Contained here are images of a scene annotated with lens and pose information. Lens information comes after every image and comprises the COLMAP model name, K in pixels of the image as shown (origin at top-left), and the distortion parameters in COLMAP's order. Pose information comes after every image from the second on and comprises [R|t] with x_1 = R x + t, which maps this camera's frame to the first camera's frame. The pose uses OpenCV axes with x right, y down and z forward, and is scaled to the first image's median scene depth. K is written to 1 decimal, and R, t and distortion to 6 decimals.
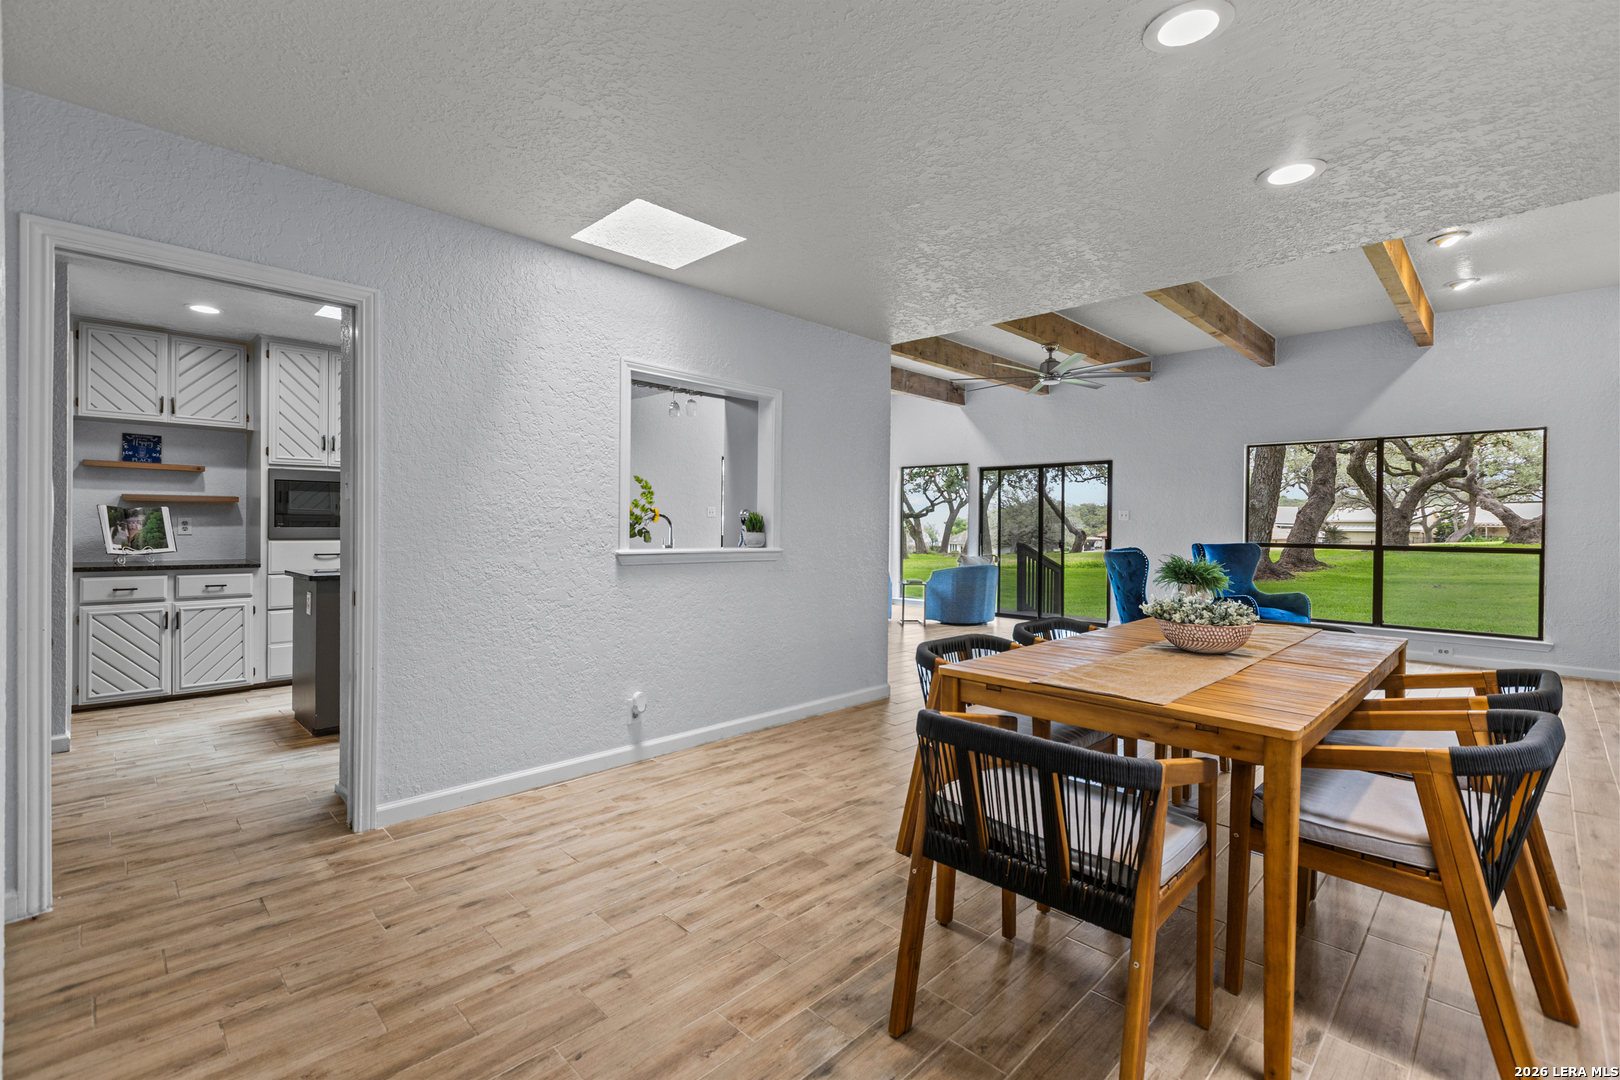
lens RADIAL K [[714.9, 0, 809.6], [0, 714.9, 529.0], [0, 0, 1]] dist [0.000948, 0.000136]
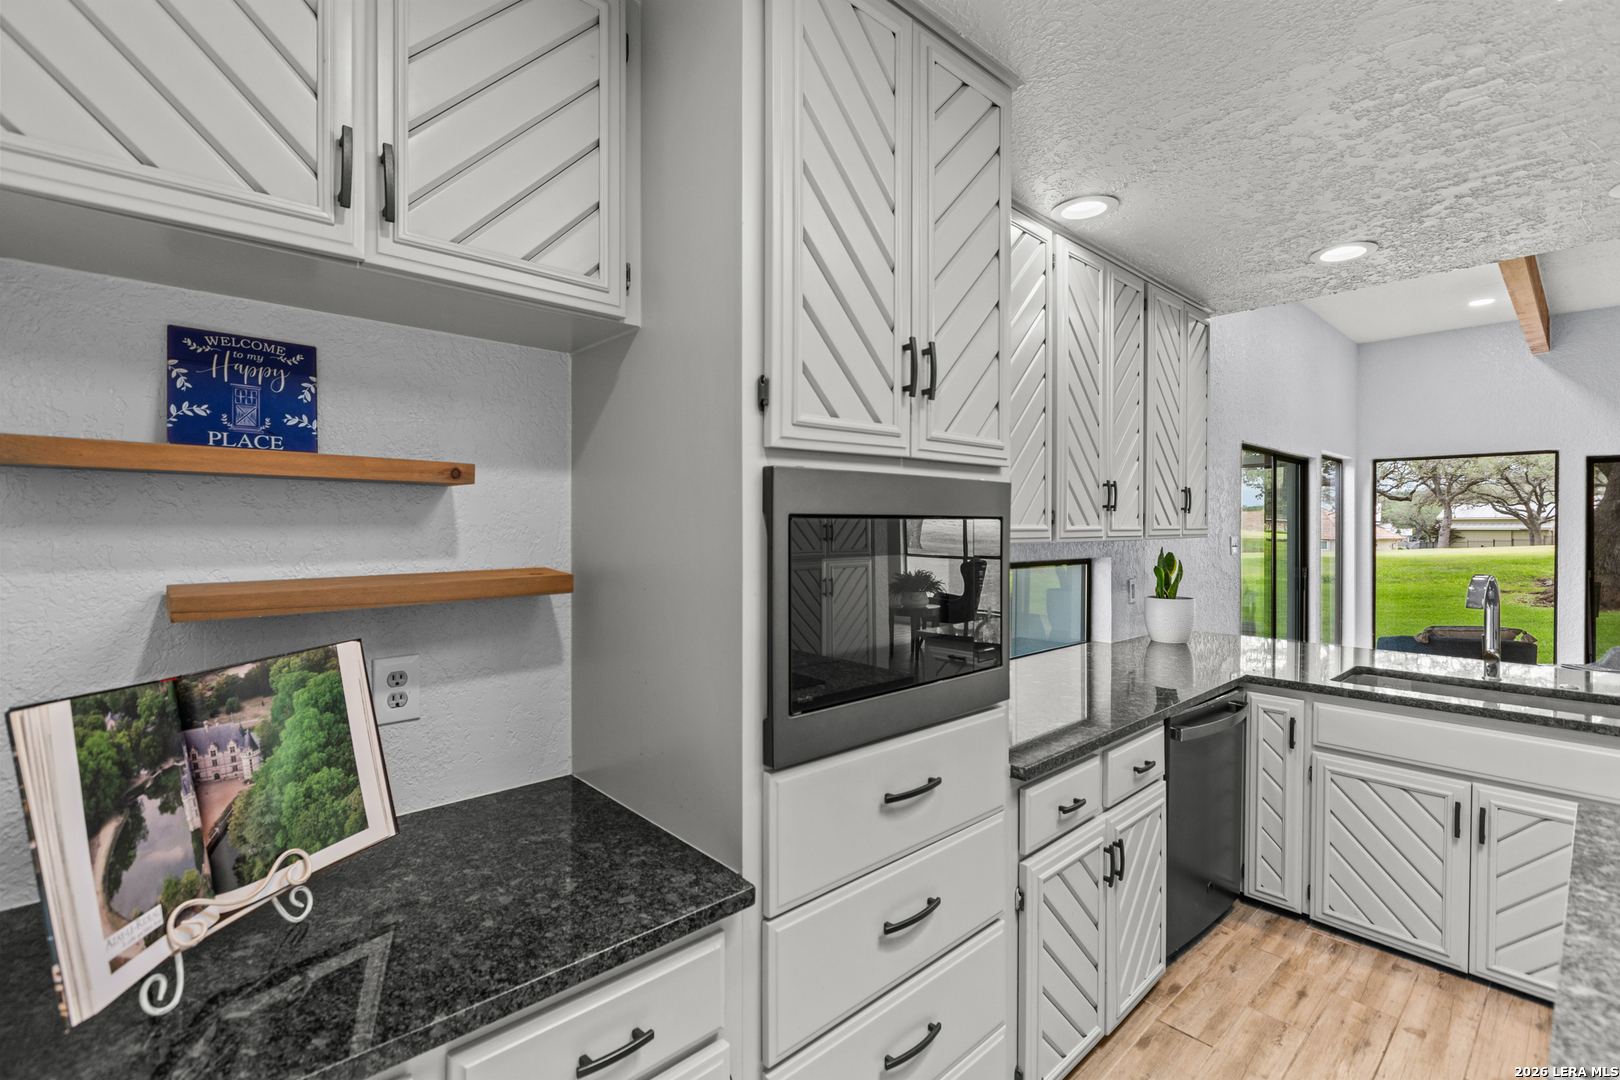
lens RADIAL K [[714.9, 0, 809.6], [0, 714.9, 529.0], [0, 0, 1]] dist [0.000948, 0.000136]
pose [[0.998945, -0.011042, -0.044580, -0.689078], [0.010893, 0.999934, -0.003577, -0.059766], [0.044617, 0.003087, 0.998999, 0.721725]]
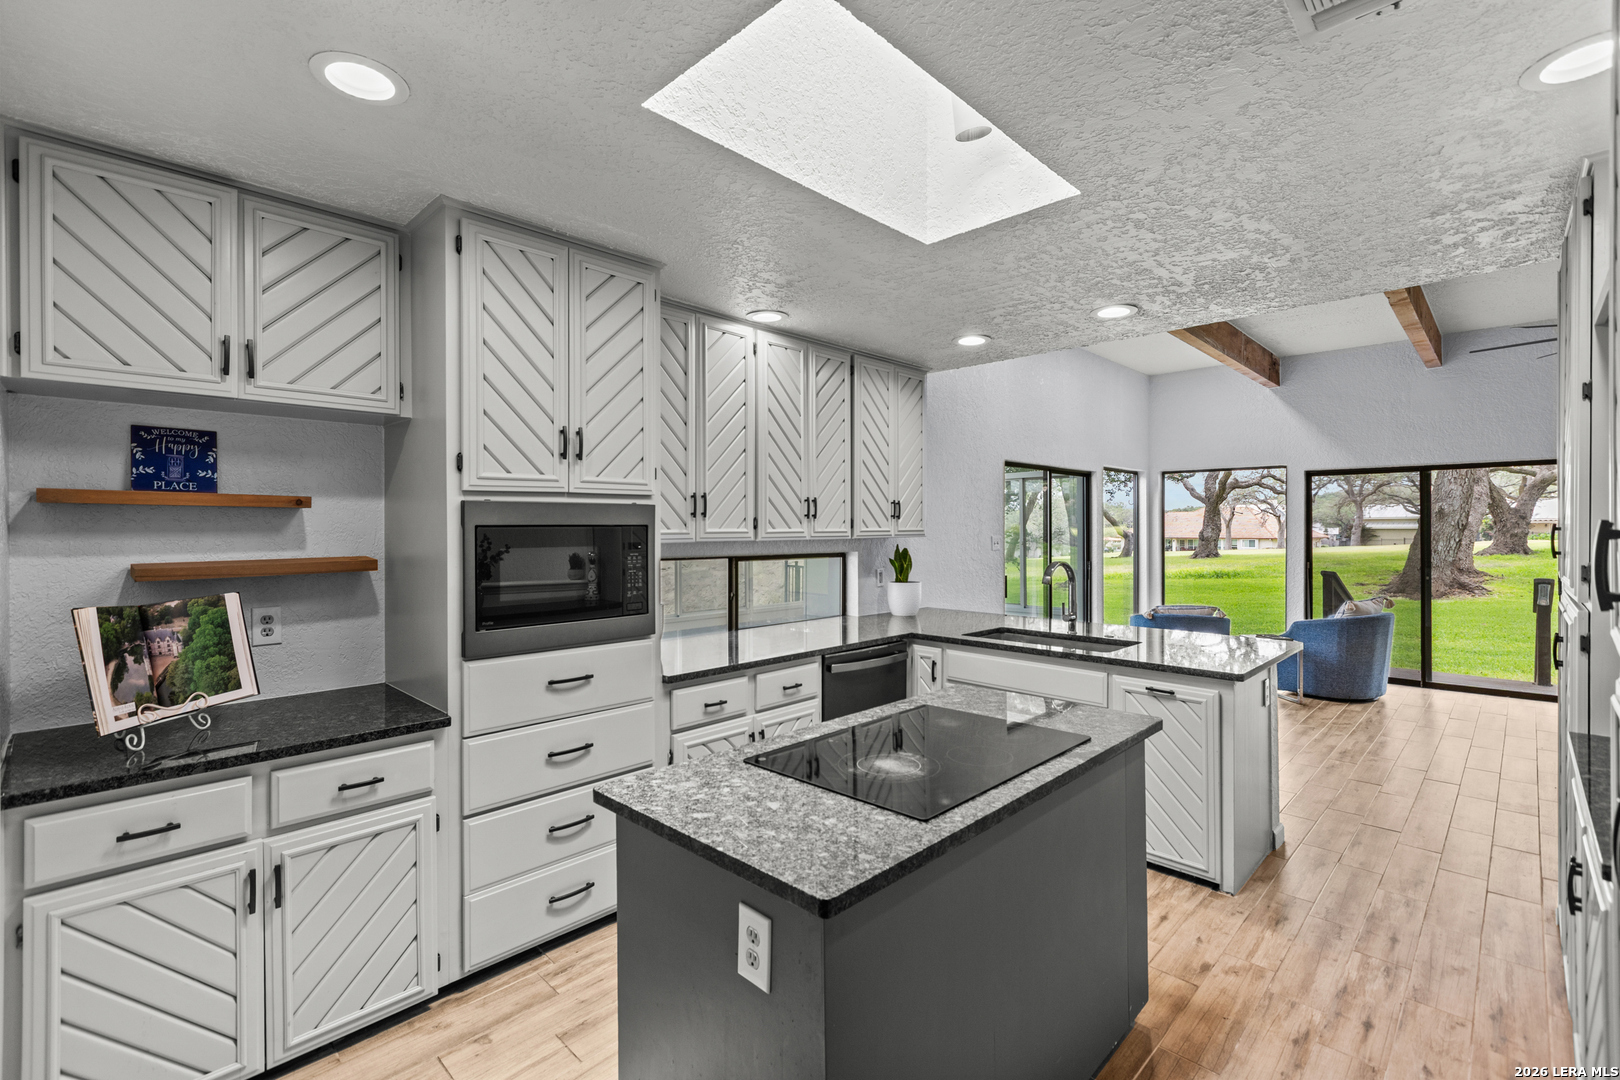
lens RADIAL K [[712.1, 0, 814.0], [0, 712.1, 528.6], [0, 0, 1]] dist [0.001071, -0.000111]
pose [[0.999785, -0.013226, 0.015992, -0.512307], [0.013286, 0.999905, -0.003653, -0.059203], [-0.015942, 0.003864, 0.999865, 0.519347]]
